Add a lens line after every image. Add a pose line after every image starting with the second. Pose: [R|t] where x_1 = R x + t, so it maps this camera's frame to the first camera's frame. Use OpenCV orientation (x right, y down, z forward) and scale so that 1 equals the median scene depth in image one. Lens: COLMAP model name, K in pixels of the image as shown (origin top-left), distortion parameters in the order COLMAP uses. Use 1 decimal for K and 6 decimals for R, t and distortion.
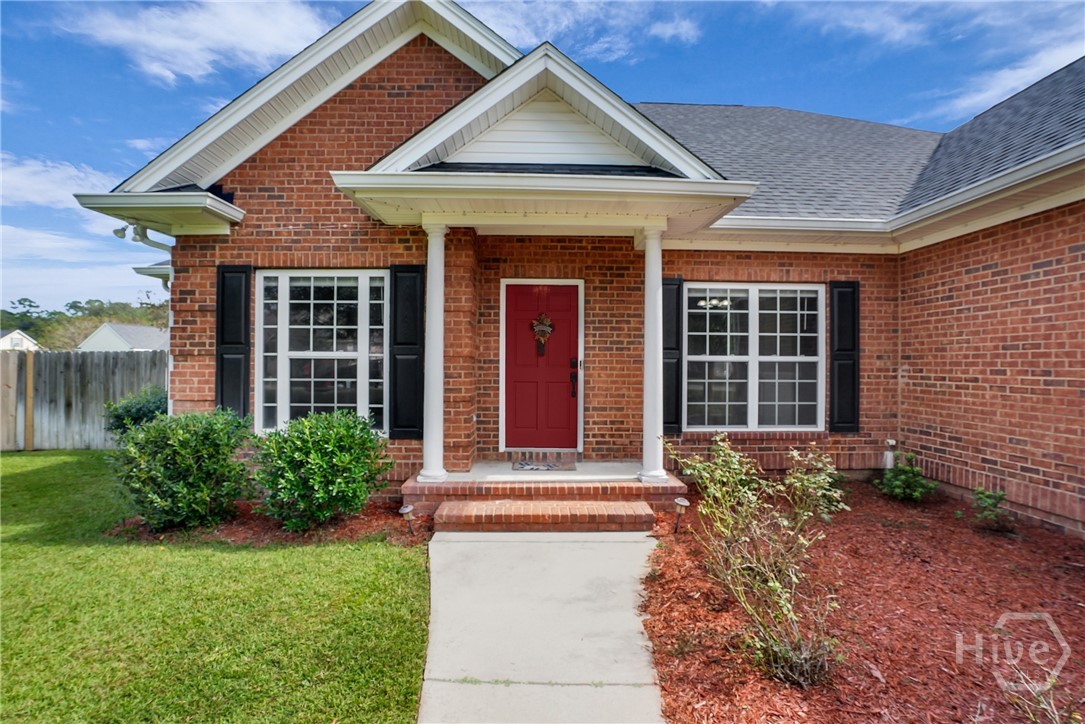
lens RADIAL K [[502.9, 0, 554.1], [0, 502.9, 363.4], [0, 0, 1]] dist [-0.054185, 0.016101]
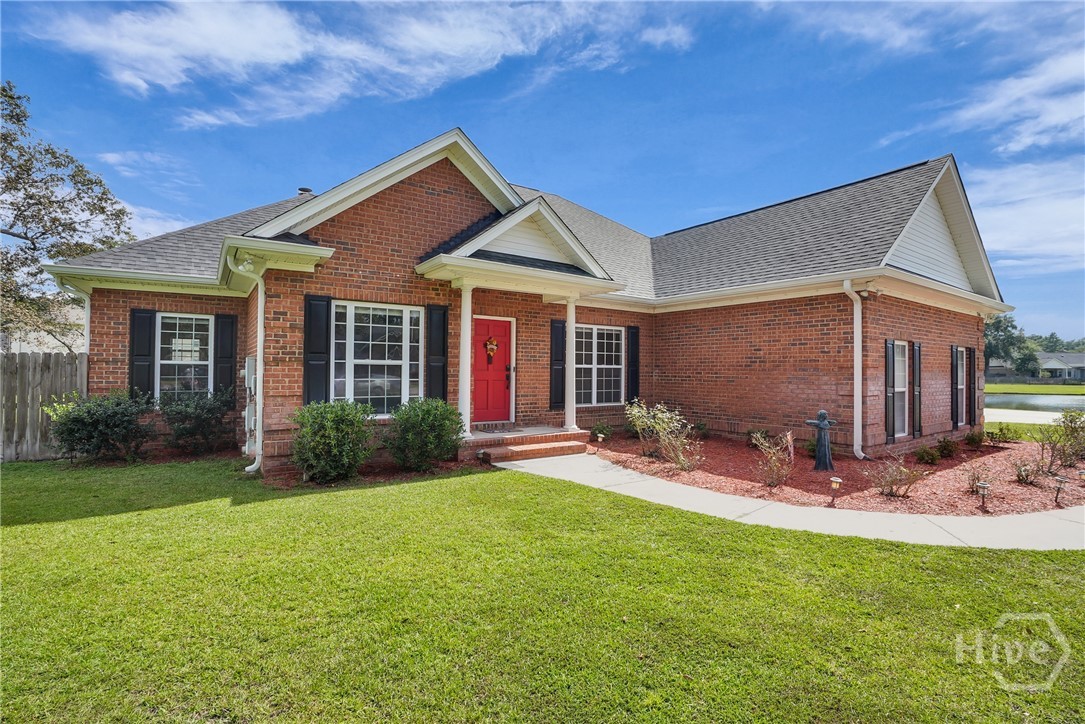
lens RADIAL K [[506.5, 0, 542.5], [0, 506.5, 362.0], [0, 0, 1]] dist [-0.039856, 0.000286]
pose [[0.832150, 0.011159, 0.554439, -0.880247], [-0.004904, 0.999907, -0.012763, -0.001003], [-0.554529, 0.007902, 0.832127, -0.486379]]
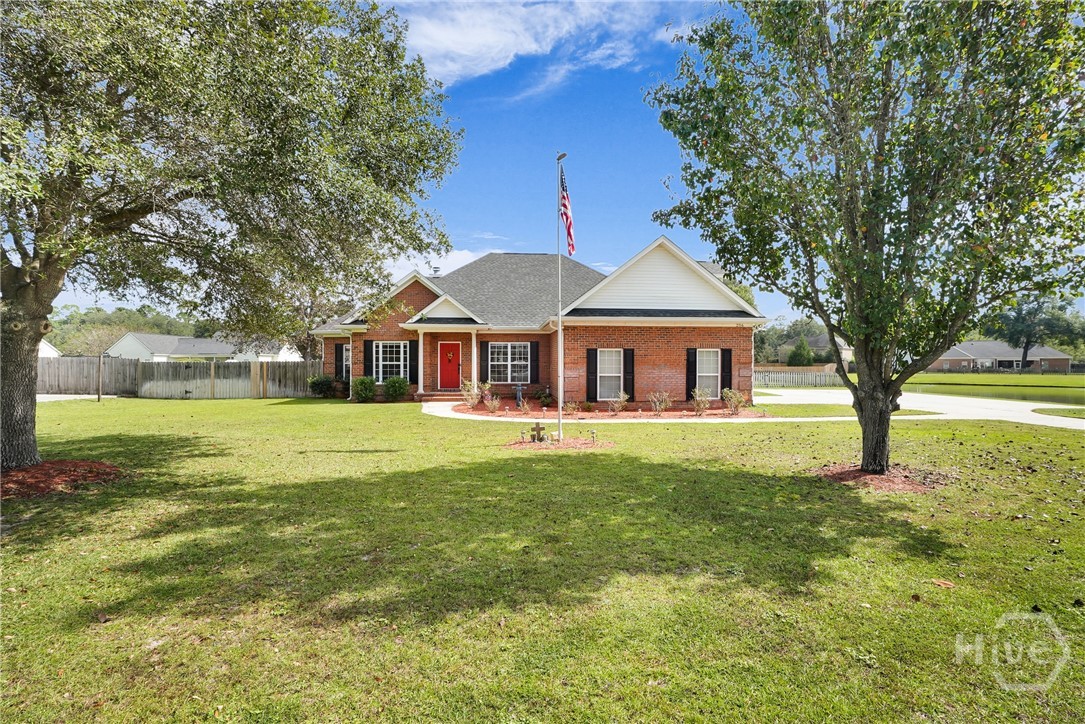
lens RADIAL K [[506.5, 0, 542.5], [0, 506.5, 362.0], [0, 0, 1]] dist [-0.039856, 0.000286]
pose [[0.998711, -0.005826, 0.050428, 0.510234], [0.006183, 0.999957, -0.006936, 0.009976], [-0.050386, 0.007238, 0.998704, -2.969248]]
